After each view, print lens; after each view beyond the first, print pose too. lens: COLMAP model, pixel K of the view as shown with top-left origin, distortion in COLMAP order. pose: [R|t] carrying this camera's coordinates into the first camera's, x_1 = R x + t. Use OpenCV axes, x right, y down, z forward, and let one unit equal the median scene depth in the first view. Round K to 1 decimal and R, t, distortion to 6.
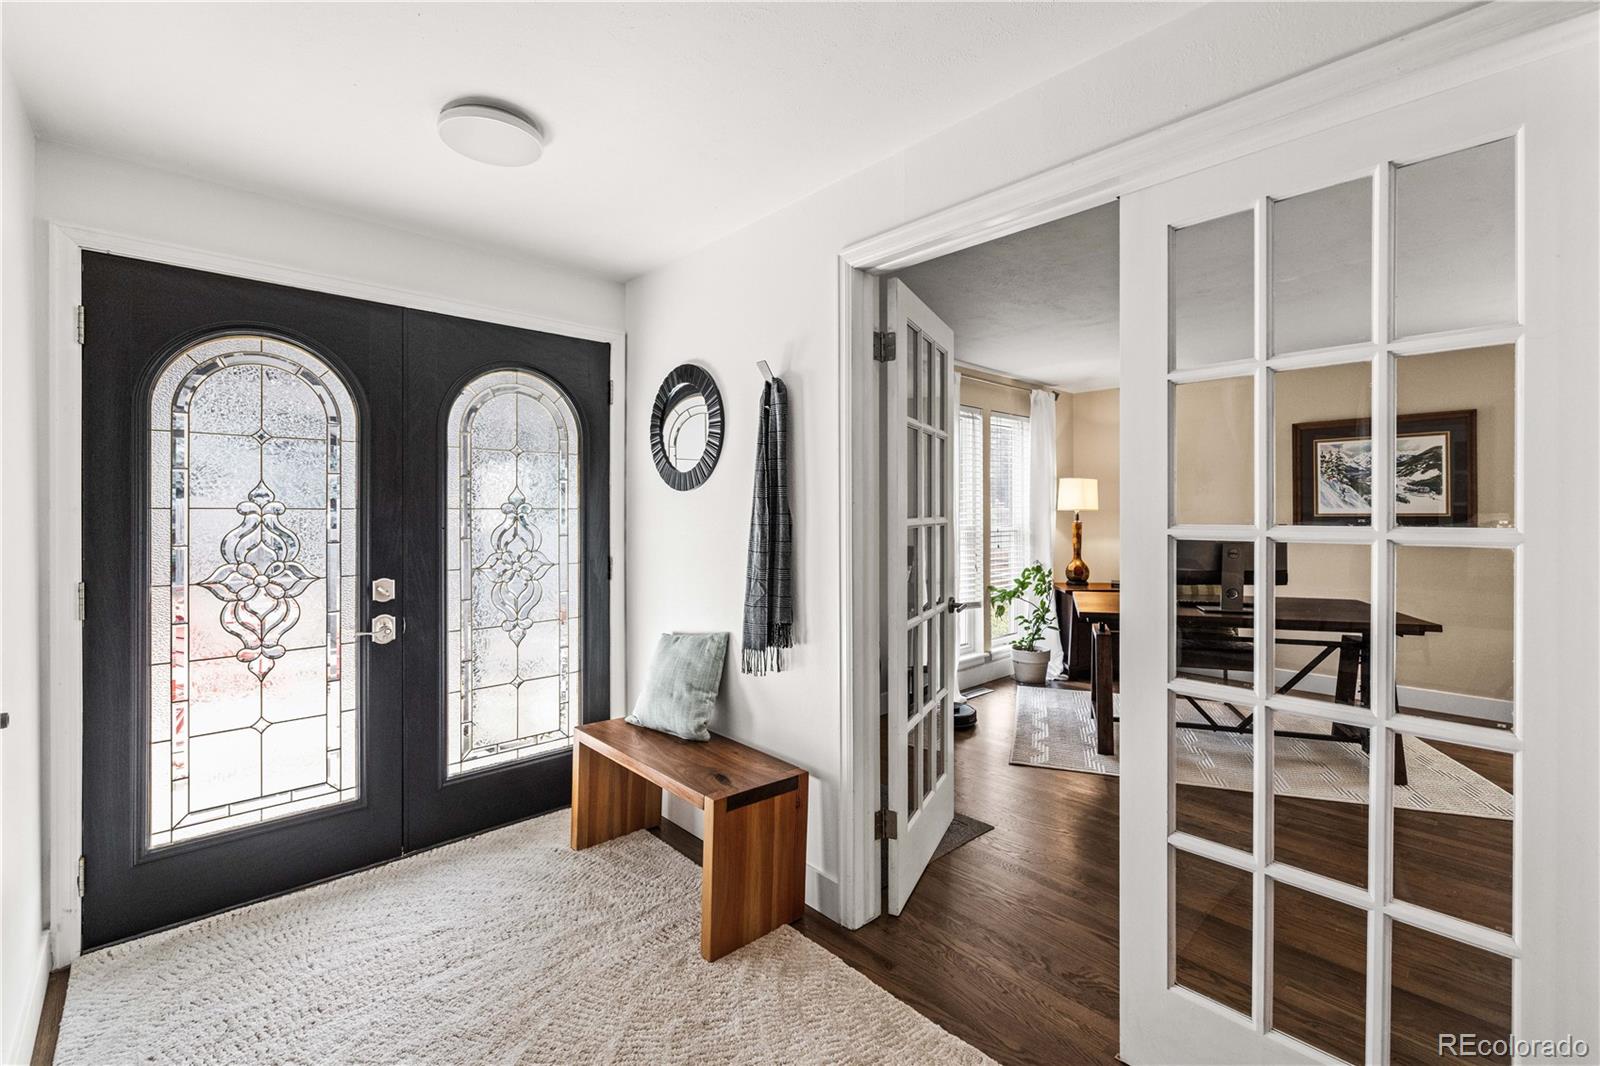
lens RADIAL K [[694.6, 0, 806.2], [0, 694.6, 514.4], [0, 0, 1]] dist [-0.000346, 0.000444]
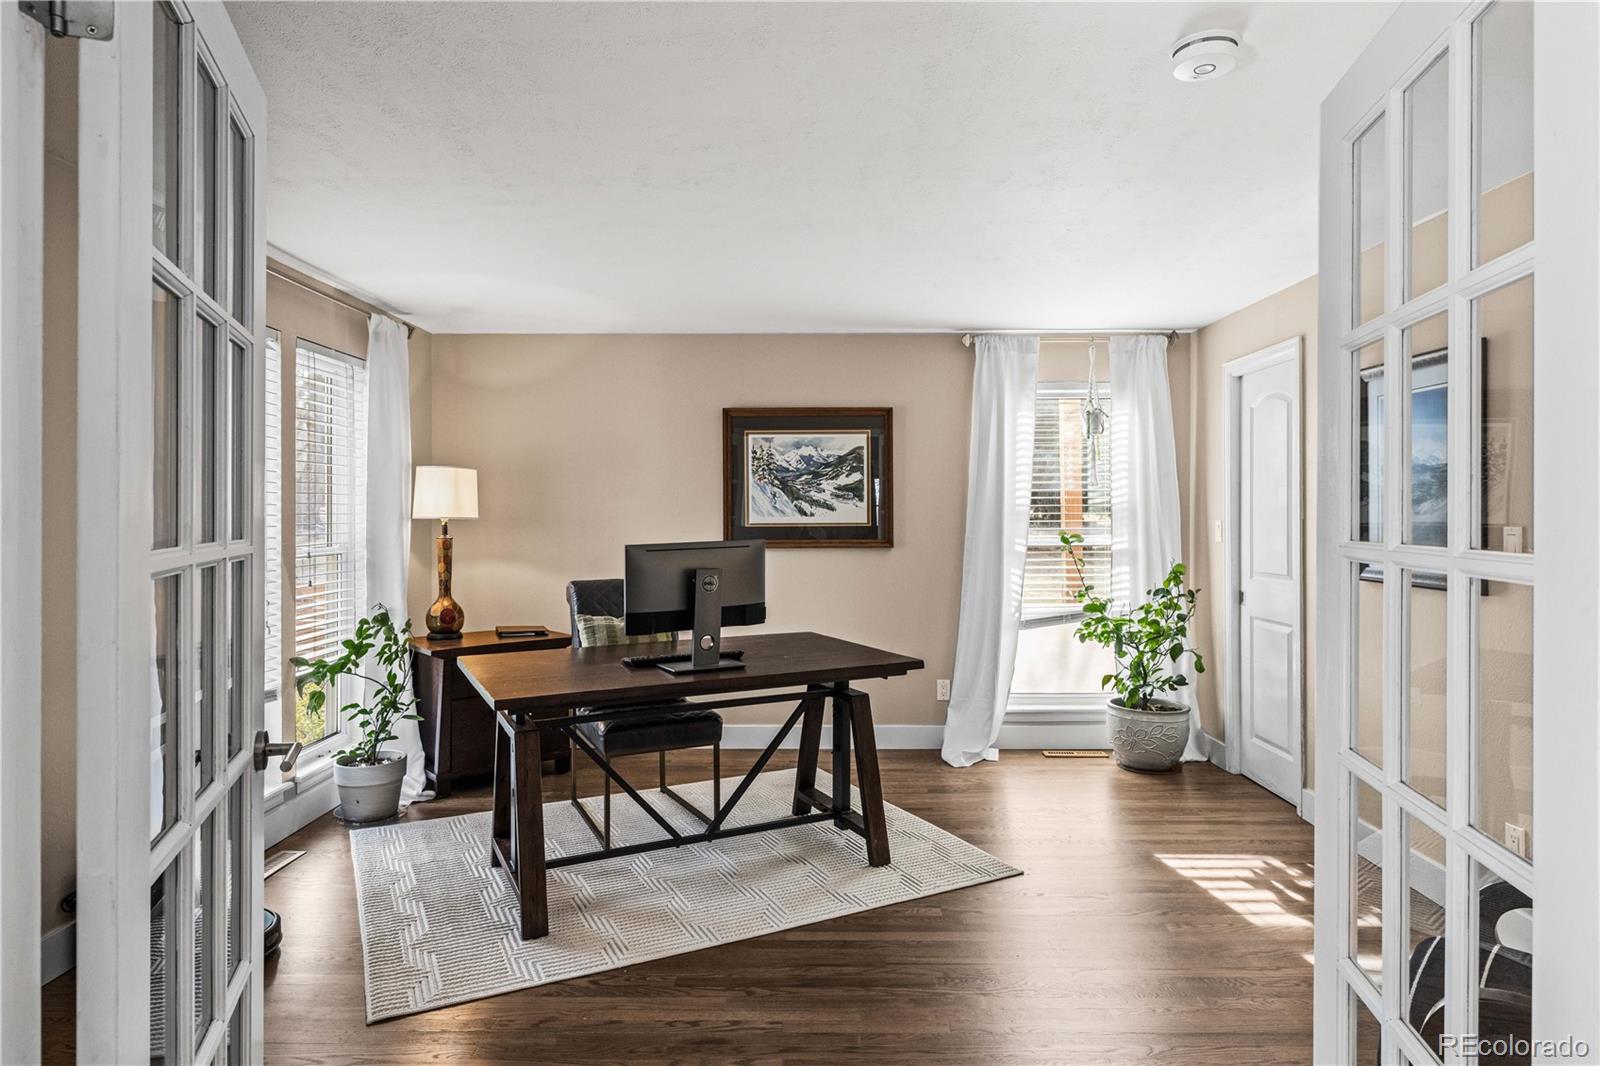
lens RADIAL K [[914.9, 0, 804.6], [0, 914.9, 514.6], [0, 0, 1]] dist [0.005336, 0.001508]
pose [[0.690709, 0.003322, 0.723125, 0.020334], [0.002457, 0.999973, -0.006941, -0.003392], [-0.723128, 0.006571, 0.690682, 0.213992]]
